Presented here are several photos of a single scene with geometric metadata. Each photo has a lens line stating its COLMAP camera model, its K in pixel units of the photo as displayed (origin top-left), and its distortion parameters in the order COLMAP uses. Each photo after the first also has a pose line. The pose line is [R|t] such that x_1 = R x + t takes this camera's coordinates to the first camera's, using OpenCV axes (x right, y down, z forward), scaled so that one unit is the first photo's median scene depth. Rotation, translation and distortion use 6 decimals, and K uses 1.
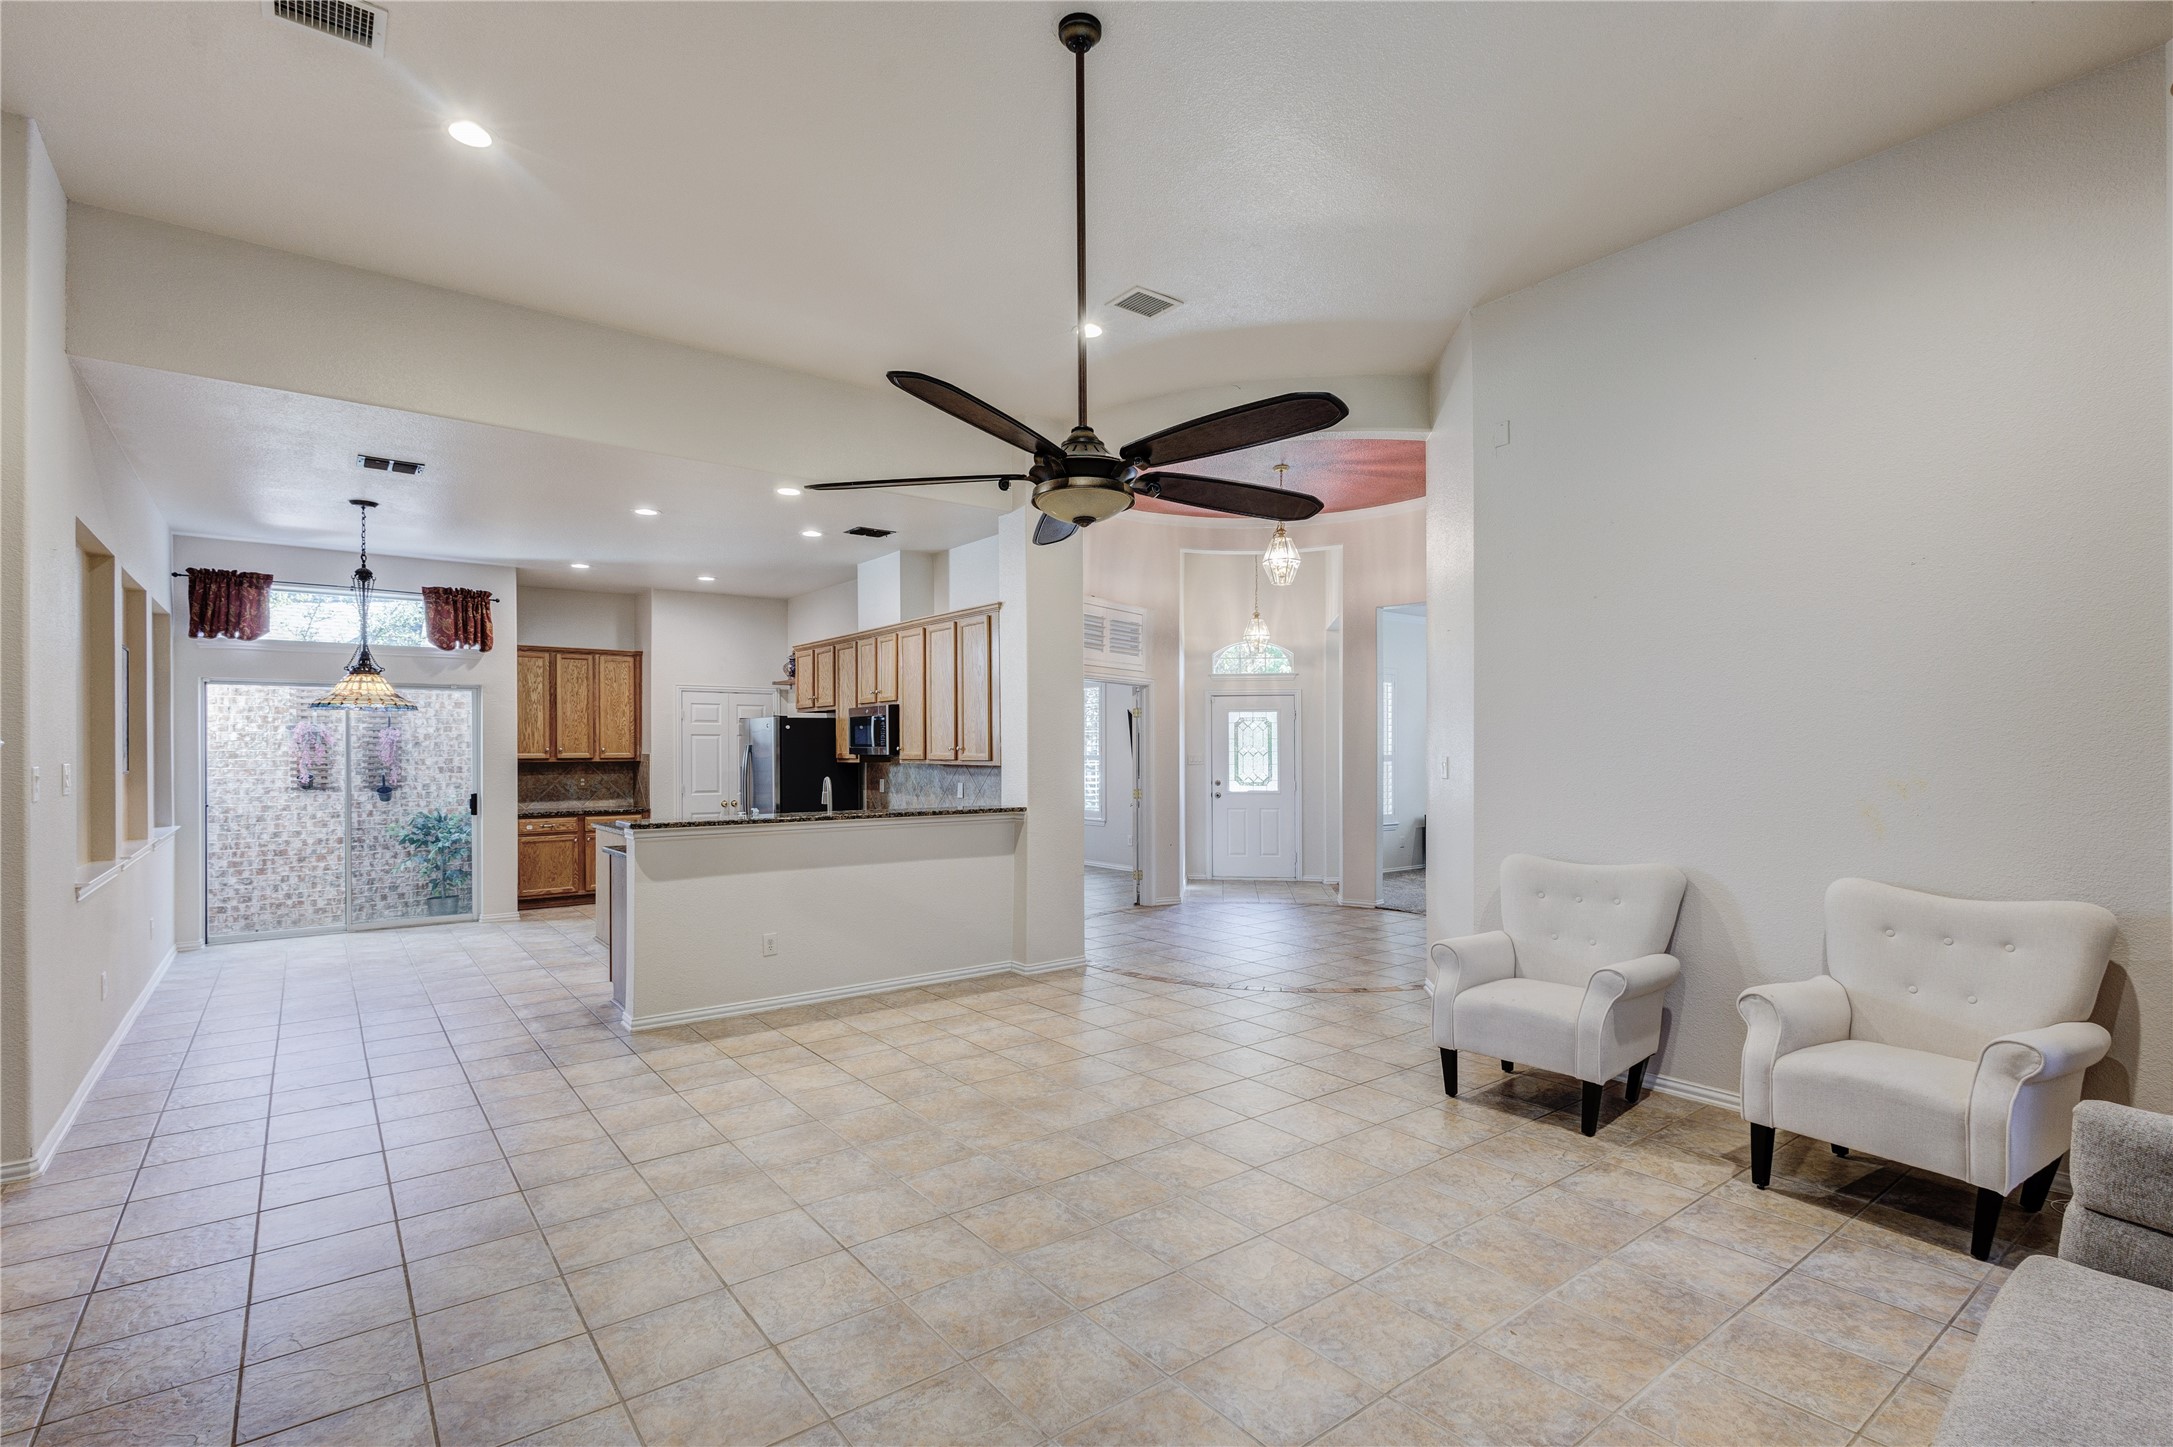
lens RADIAL K [[1006.6, 0, 1085.6], [0, 1006.6, 749.8], [0, 0, 1]] dist [0.006700, -0.003552]
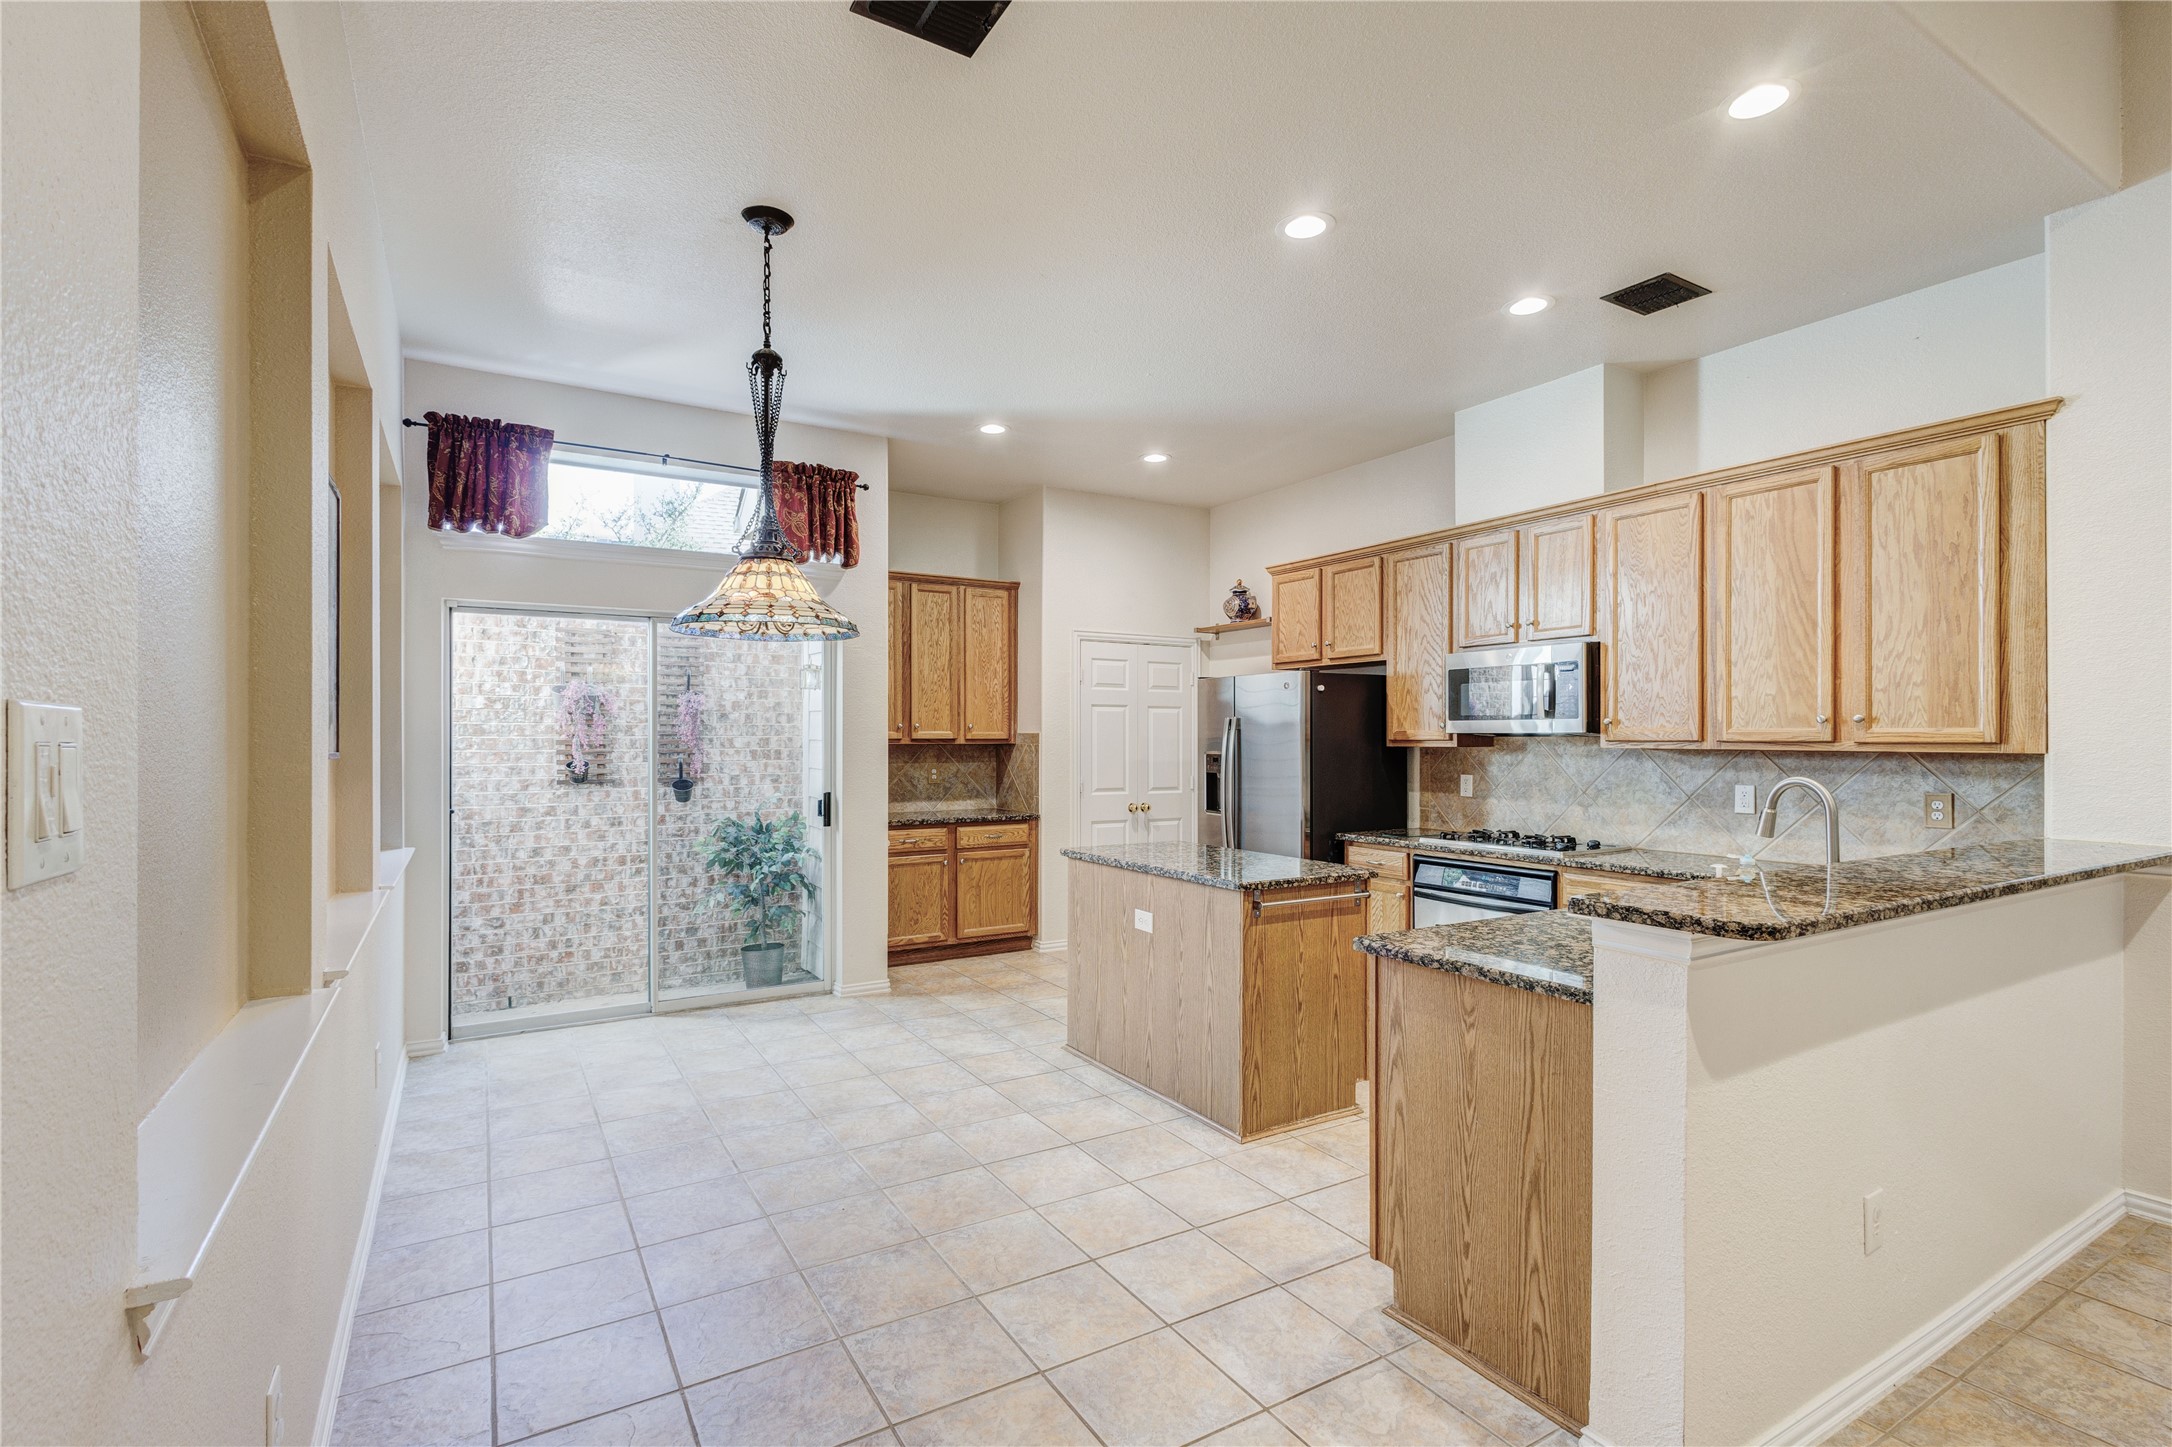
lens RADIAL K [[1006.2, 0, 1081.1], [0, 1006.2, 739.1], [0, 0, 1]] dist [0.006700, -0.003552]
pose [[0.993282, 0.004844, -0.115616, -0.389937], [-0.004782, 0.999988, 0.000811, 0.008839], [0.115619, -0.000253, 0.993294, 0.405489]]
